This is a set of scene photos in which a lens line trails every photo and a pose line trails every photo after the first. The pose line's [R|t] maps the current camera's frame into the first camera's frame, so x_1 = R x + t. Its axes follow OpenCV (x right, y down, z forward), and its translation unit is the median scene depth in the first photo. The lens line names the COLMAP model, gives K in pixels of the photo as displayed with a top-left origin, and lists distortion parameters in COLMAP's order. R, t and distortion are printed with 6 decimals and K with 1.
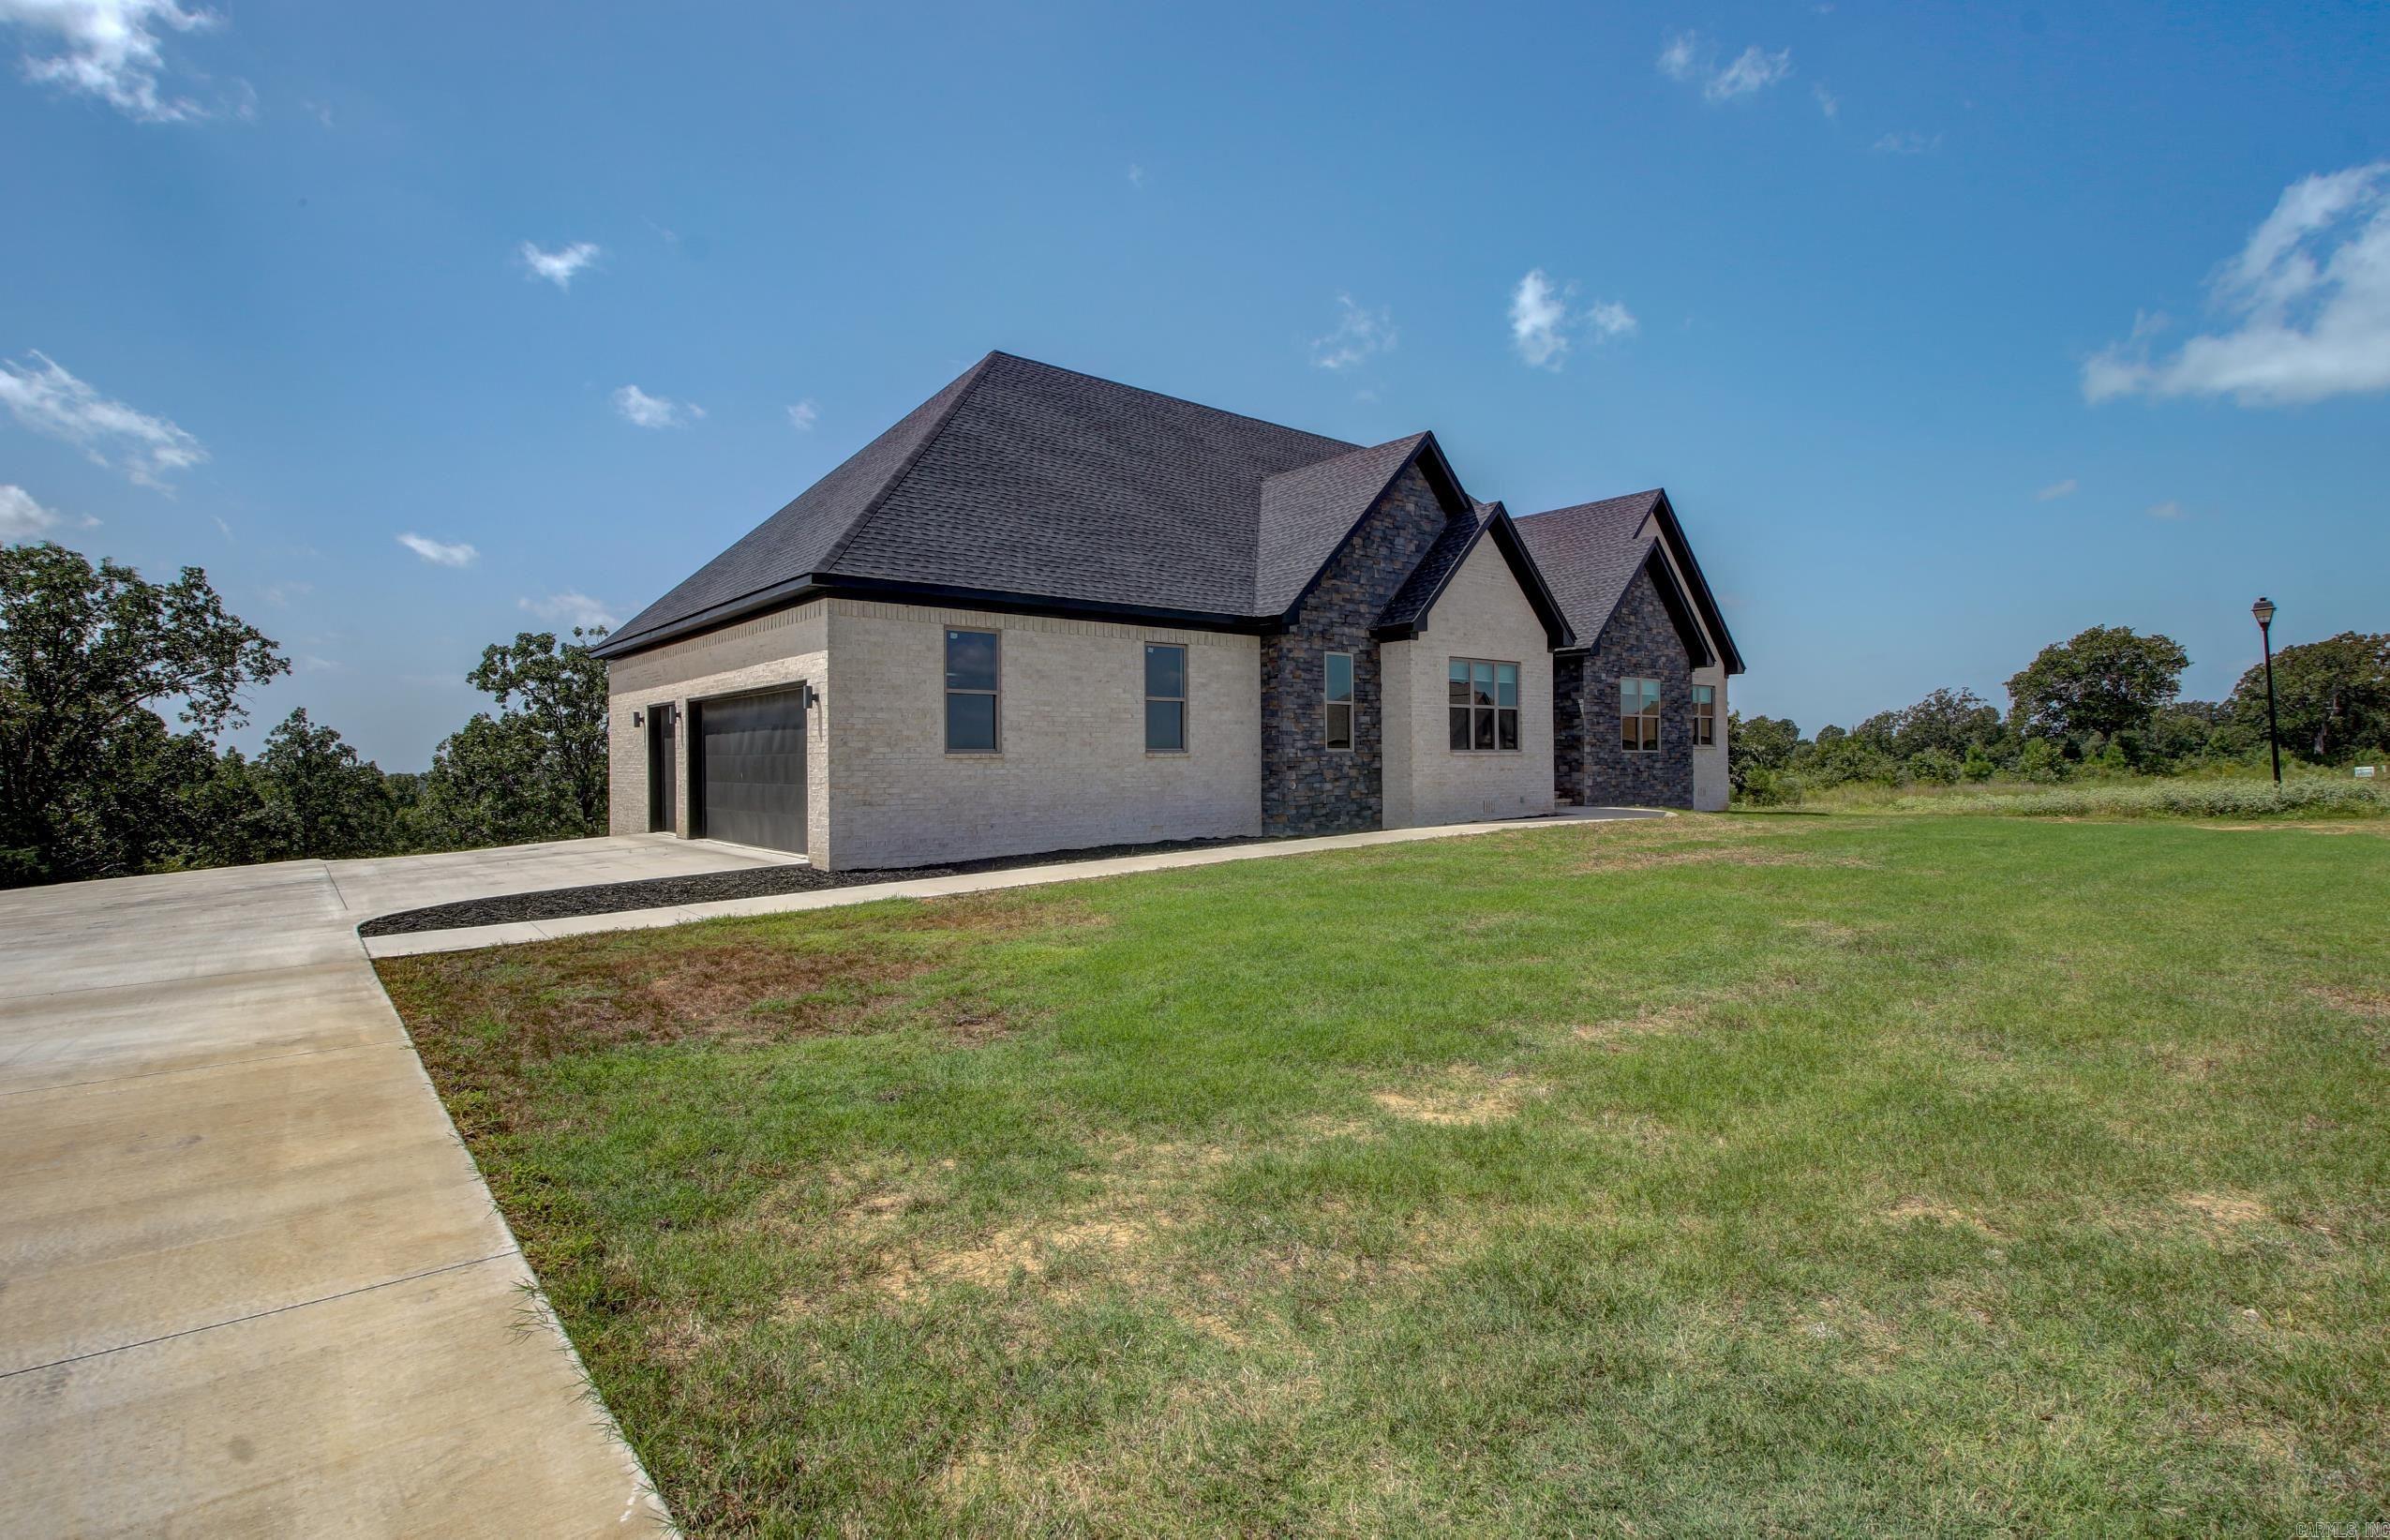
lens RADIAL K [[1102.6, 0, 1188.3], [0, 1102.6, 756.2], [0, 0, 1]] dist [0.000173, -0.016497]
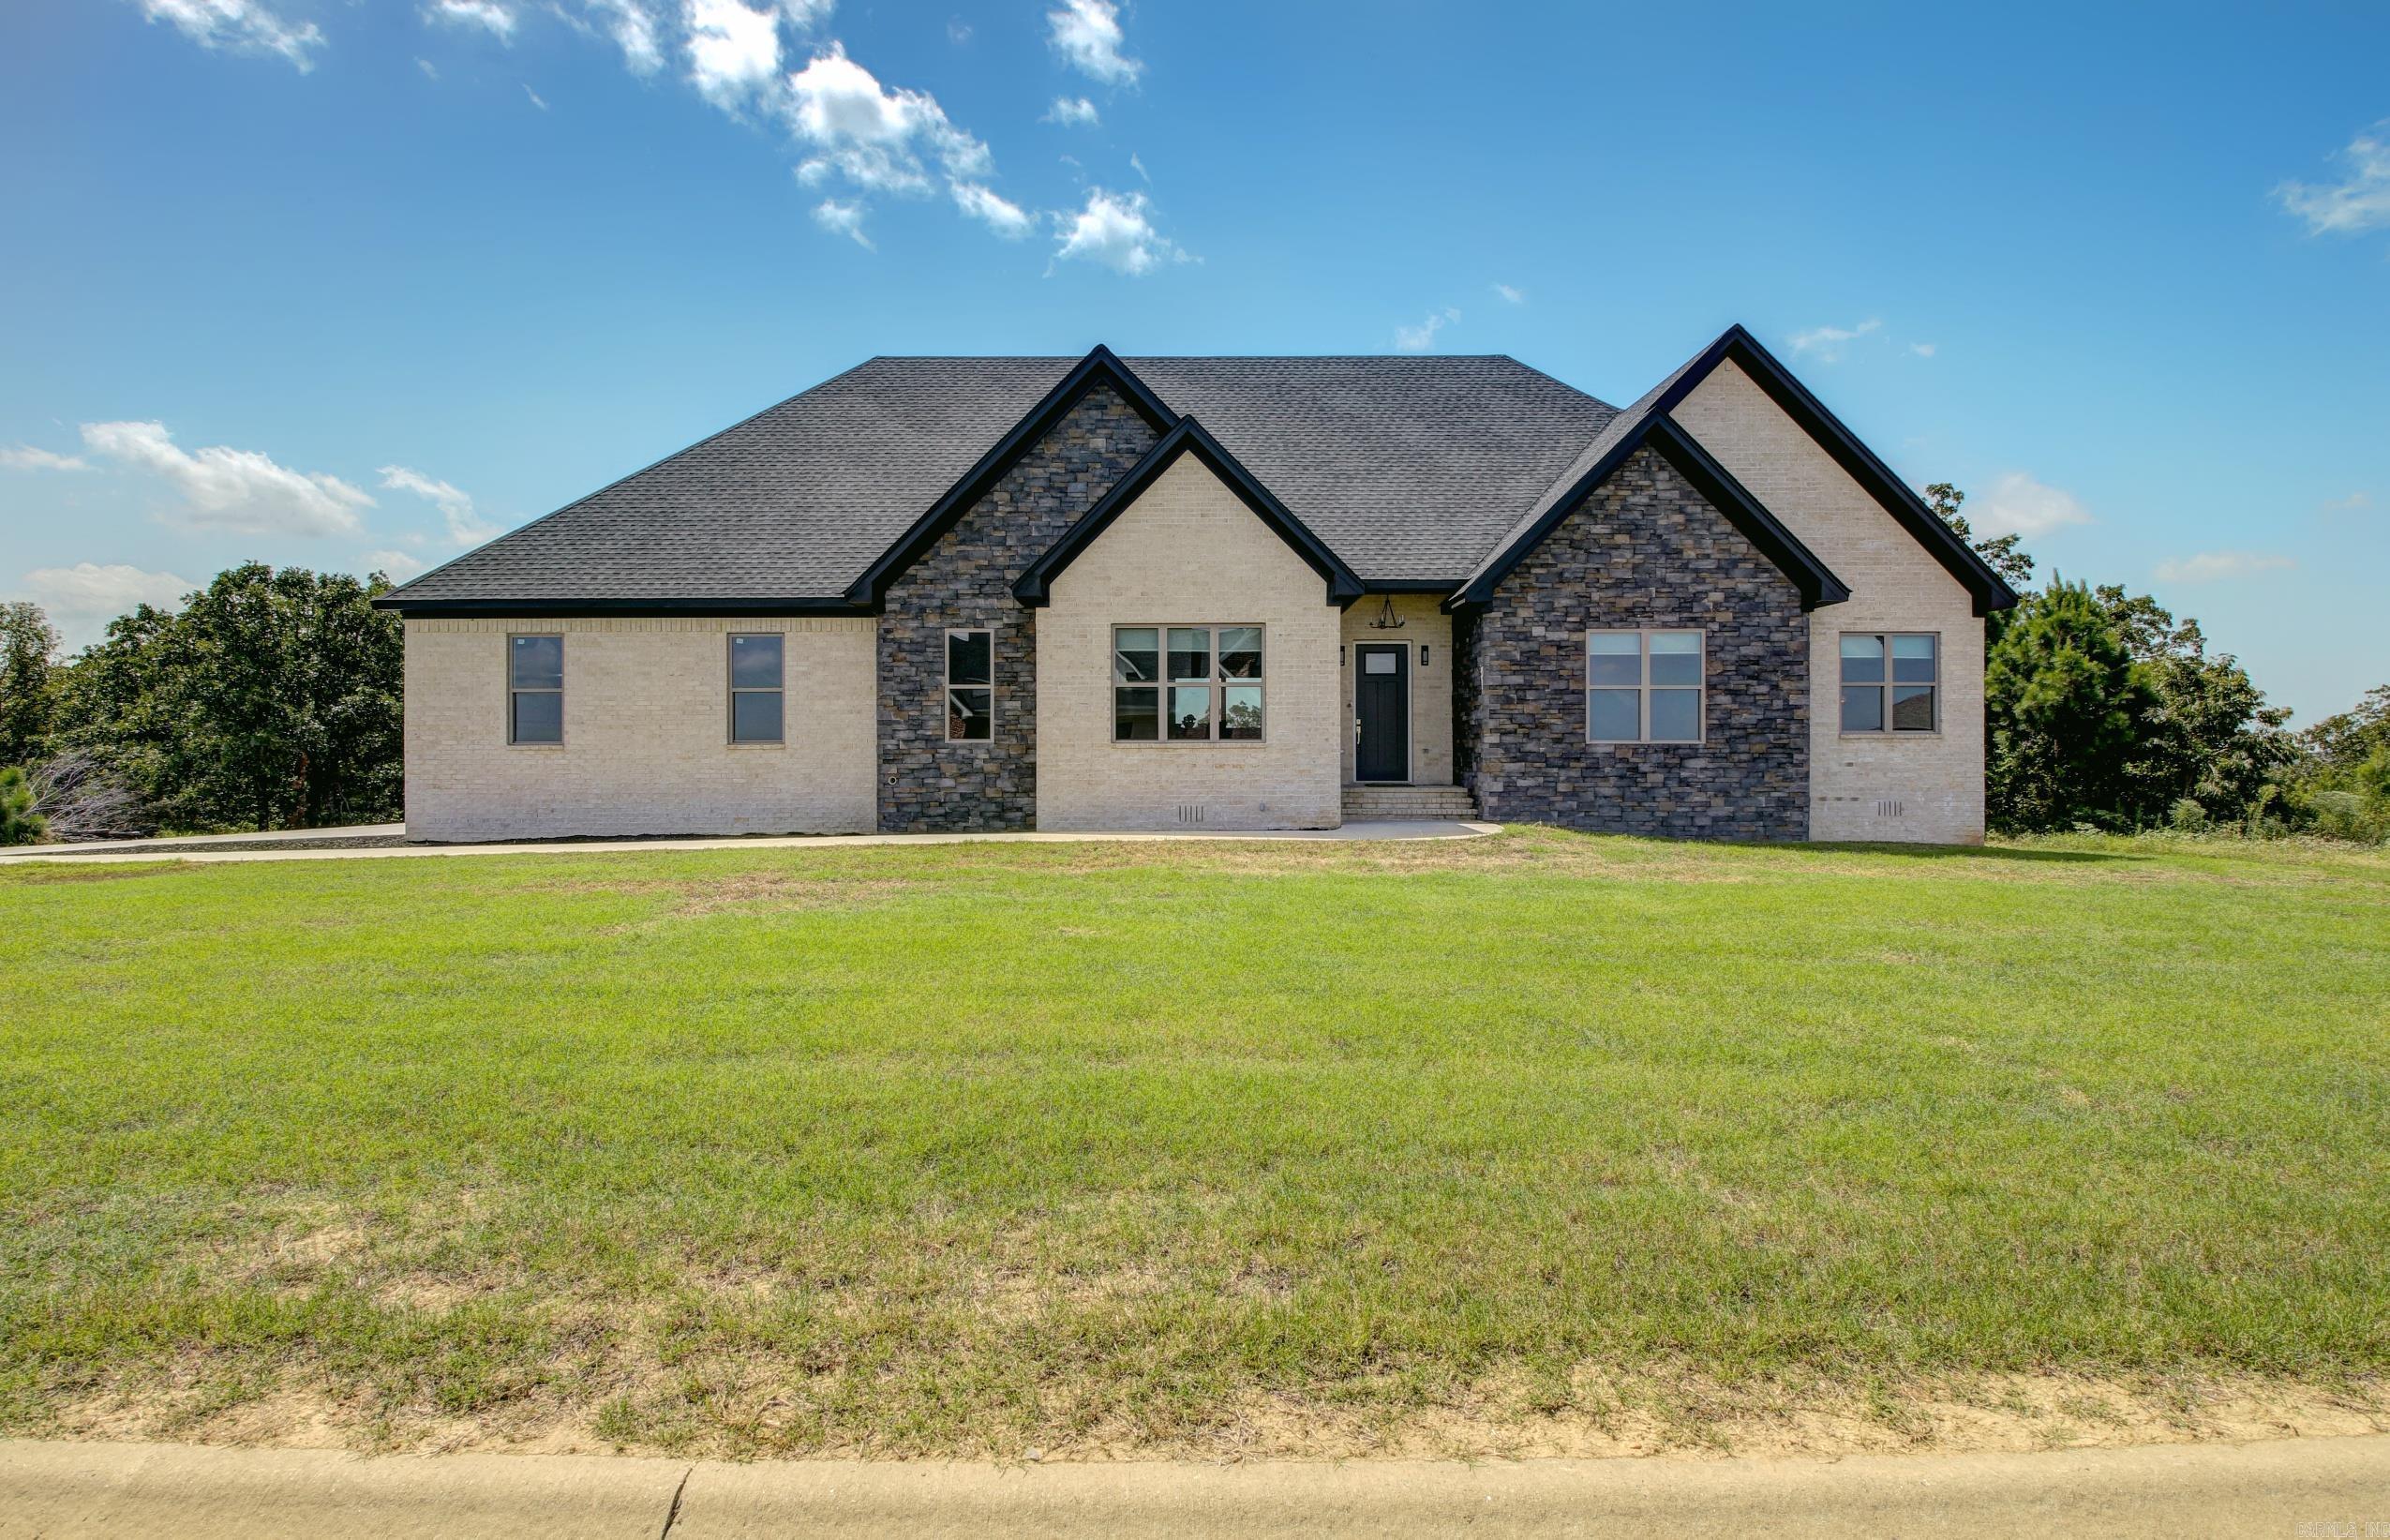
lens RADIAL K [[1102.6, 0, 1188.3], [0, 1102.6, 756.2], [0, 0, 1]] dist [0.000173, -0.016497]
pose [[0.775163, -0.001284, -0.631760, 0.866290], [-0.001758, 0.999990, -0.004190, 0.010187], [0.631759, 0.004358, 0.775153, 0.463216]]
